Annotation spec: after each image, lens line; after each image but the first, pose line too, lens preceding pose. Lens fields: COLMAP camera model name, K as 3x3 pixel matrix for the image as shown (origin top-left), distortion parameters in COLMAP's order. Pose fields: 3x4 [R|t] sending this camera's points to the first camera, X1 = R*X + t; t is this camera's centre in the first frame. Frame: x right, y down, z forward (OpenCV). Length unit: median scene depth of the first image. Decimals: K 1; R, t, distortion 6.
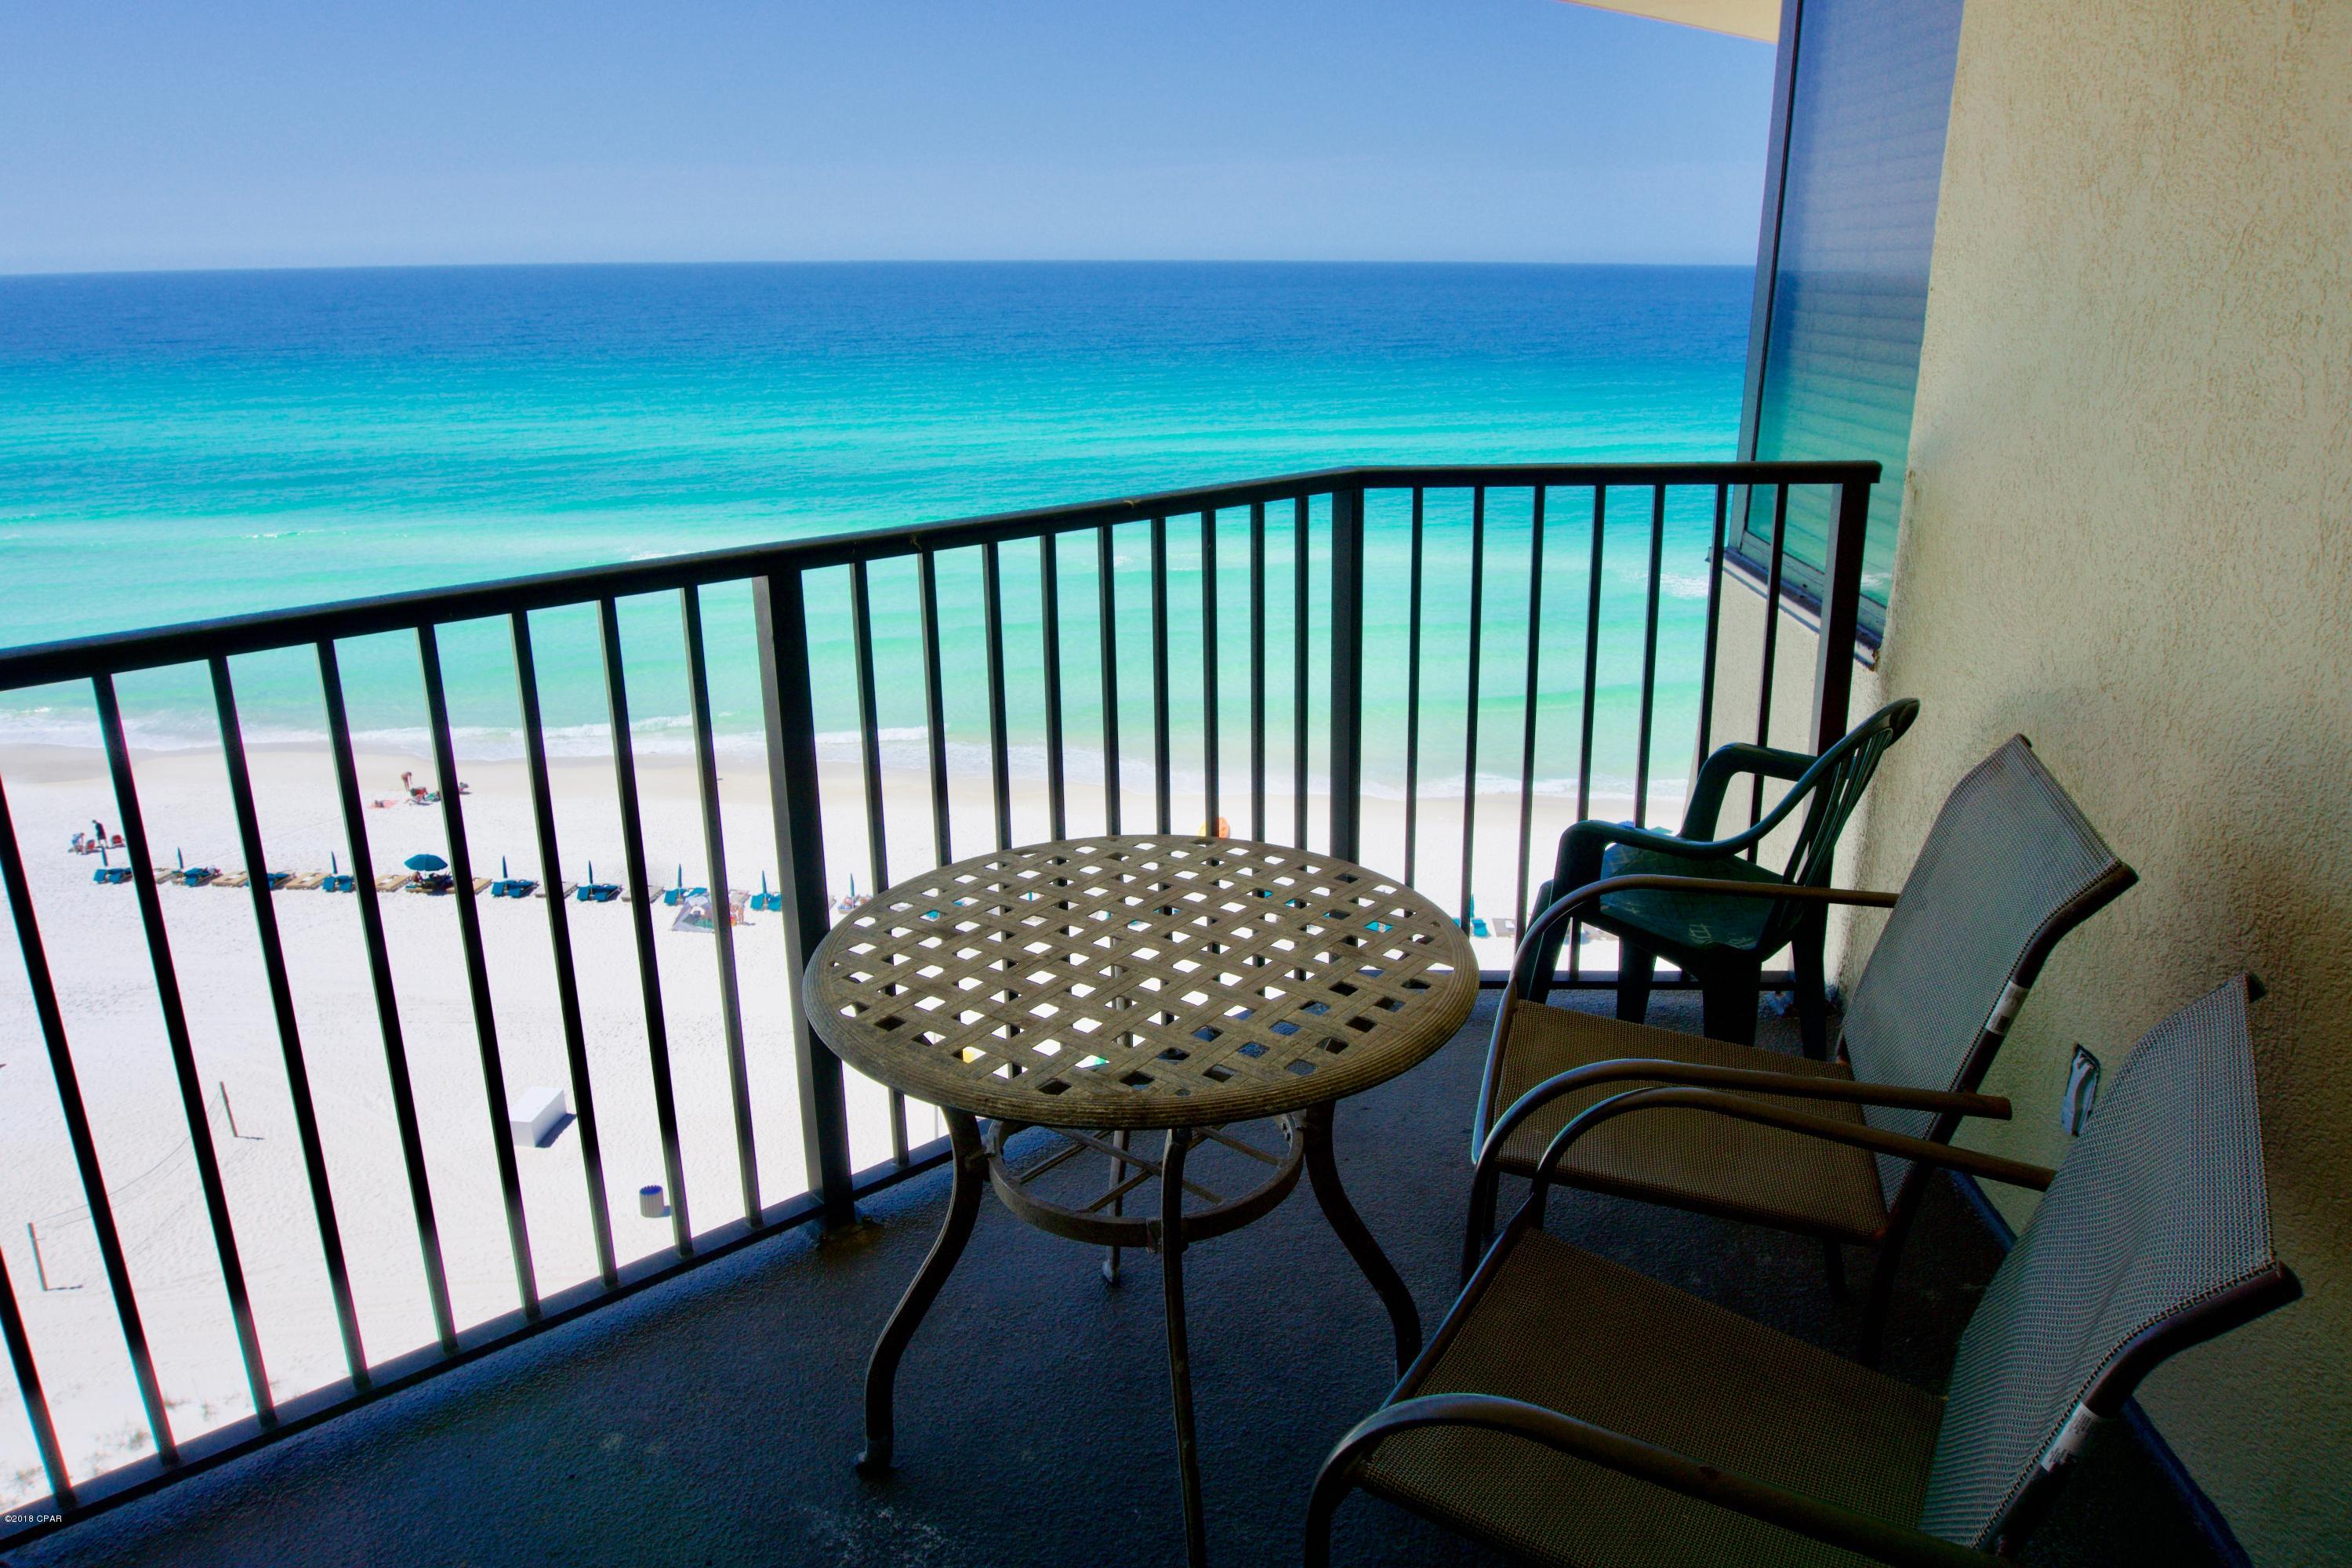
lens RADIAL K [[1578.9, 0, 1178.1], [0, 1578.9, 779.5], [0, 0, 1]] dist [-0.043769, -0.012001]
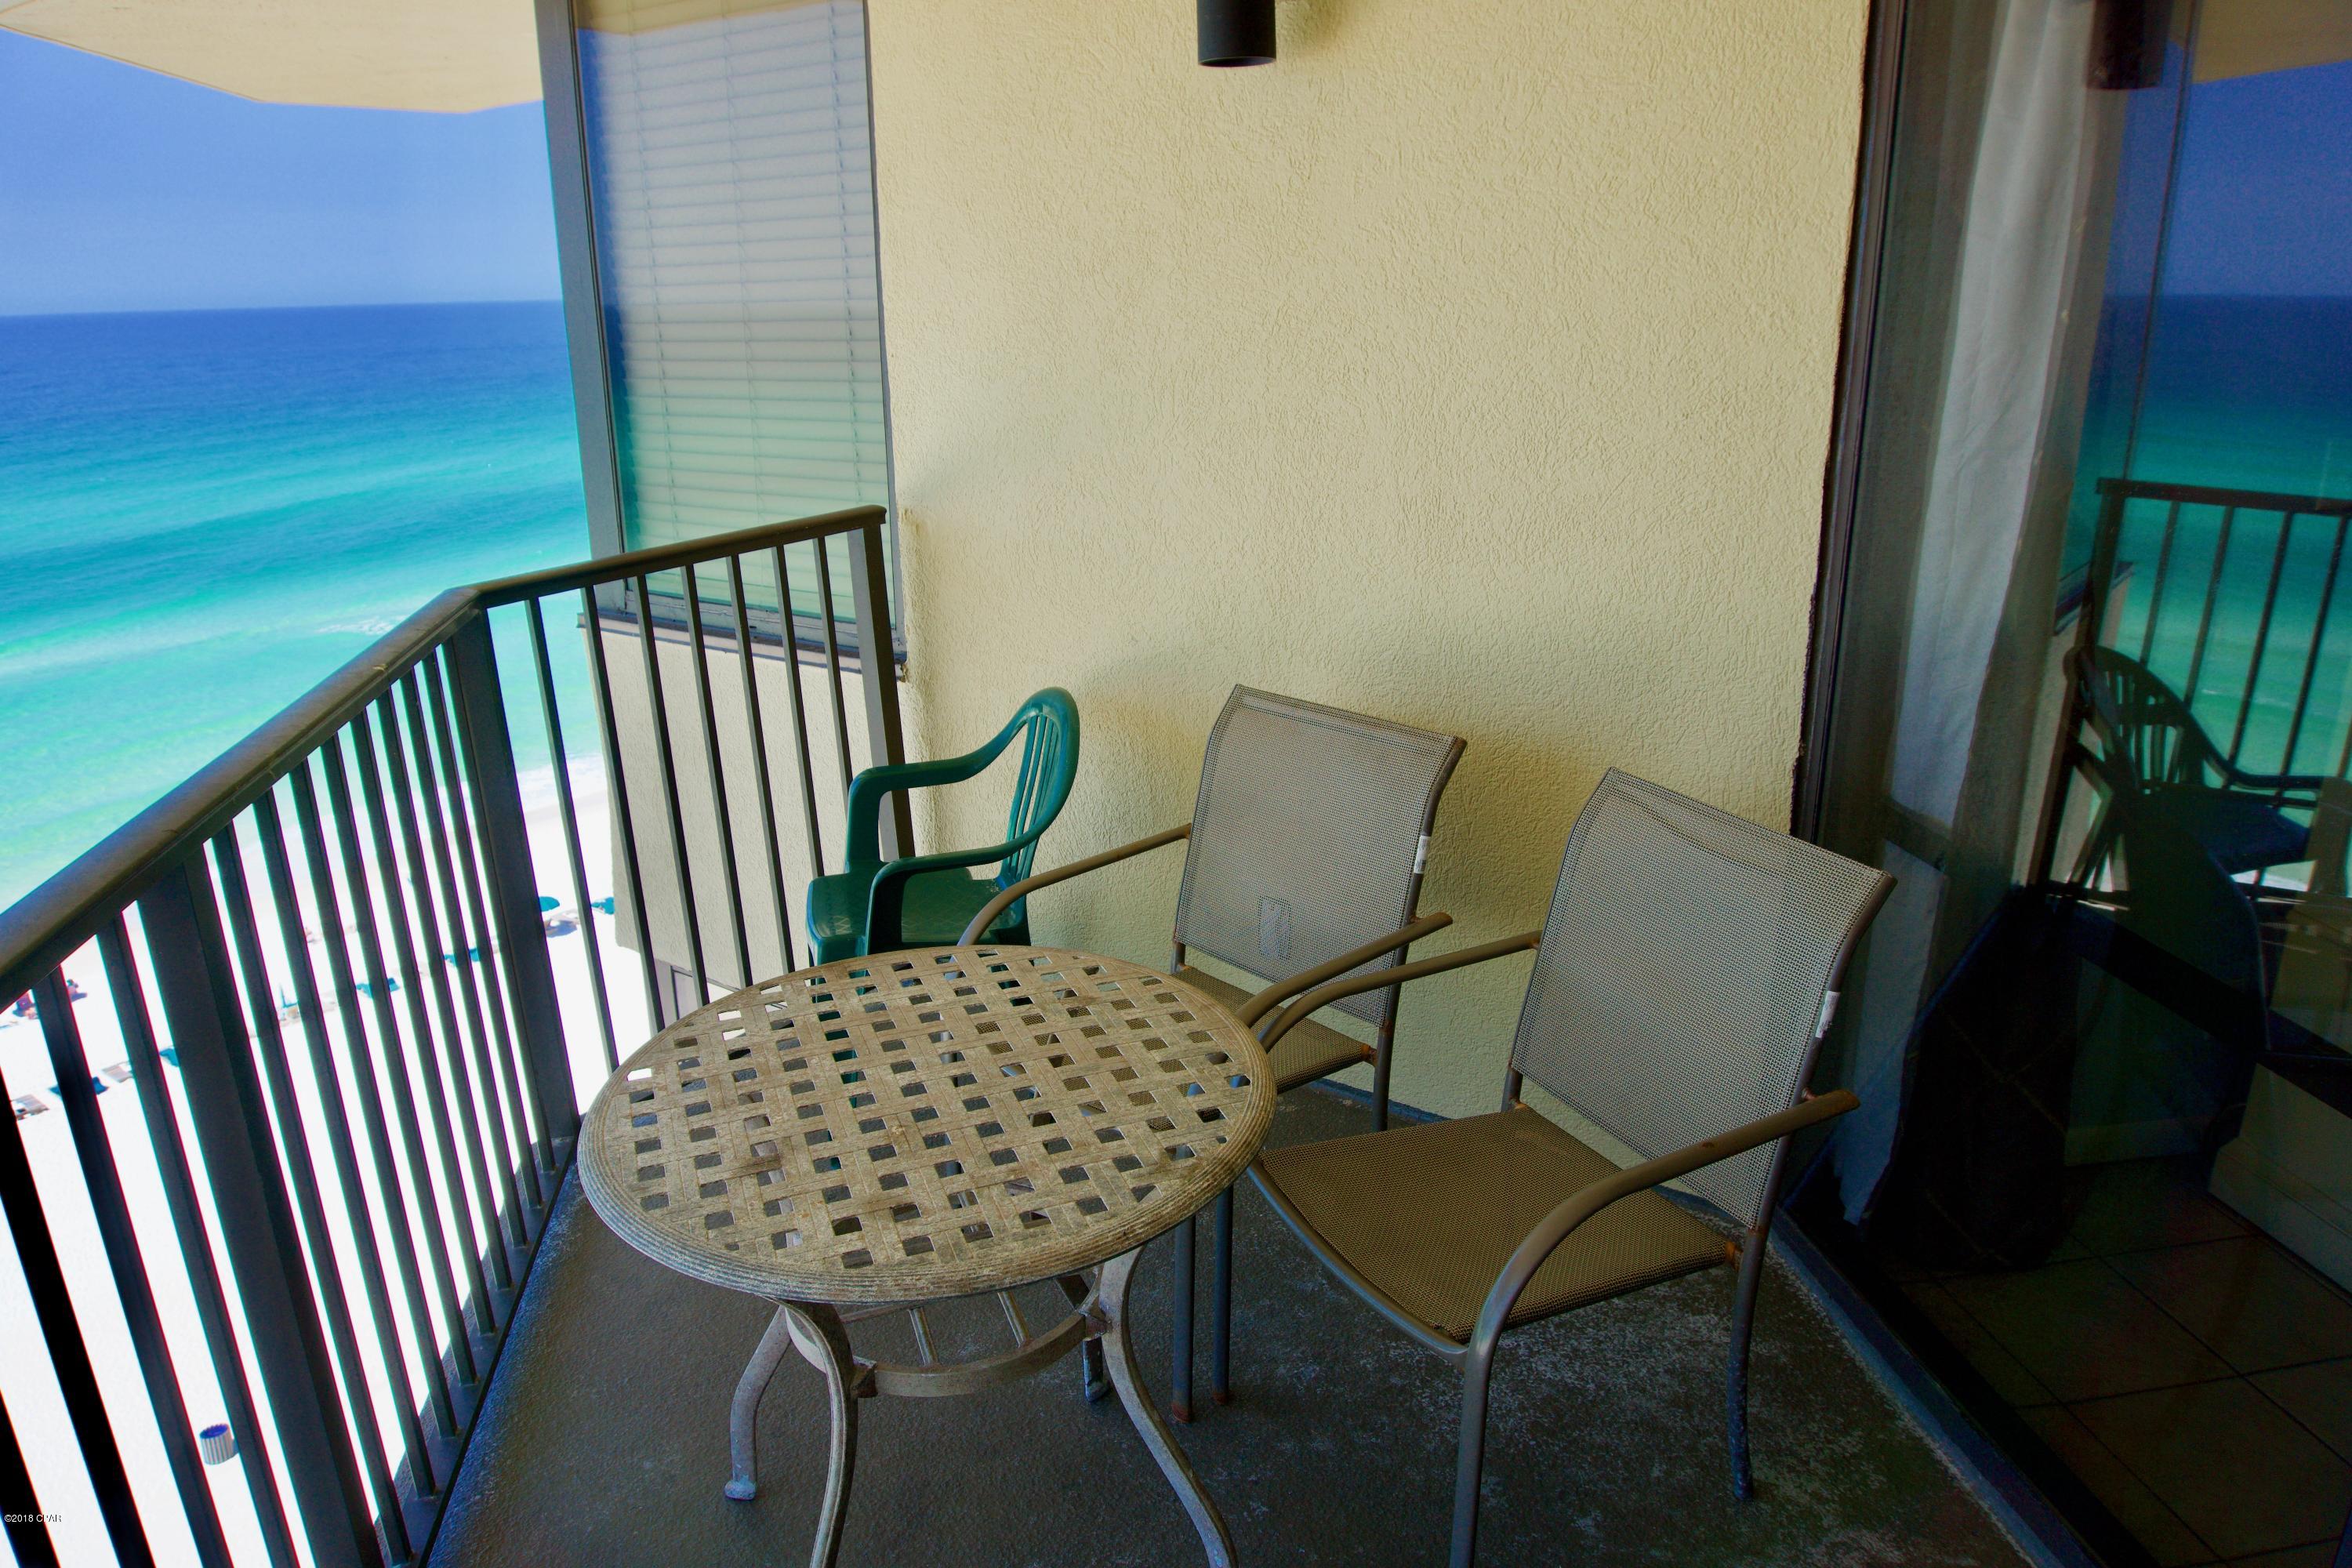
lens RADIAL K [[1578.9, 0, 1179.0], [0, 1578.9, 787.2], [0, 0, 1]] dist [-0.043769, -0.012001]
pose [[0.522352, -0.266927, 0.809876, -0.684244], [0.279233, 0.950924, 0.133315, -0.154934], [-0.805715, 0.156507, 0.571252, 0.293370]]
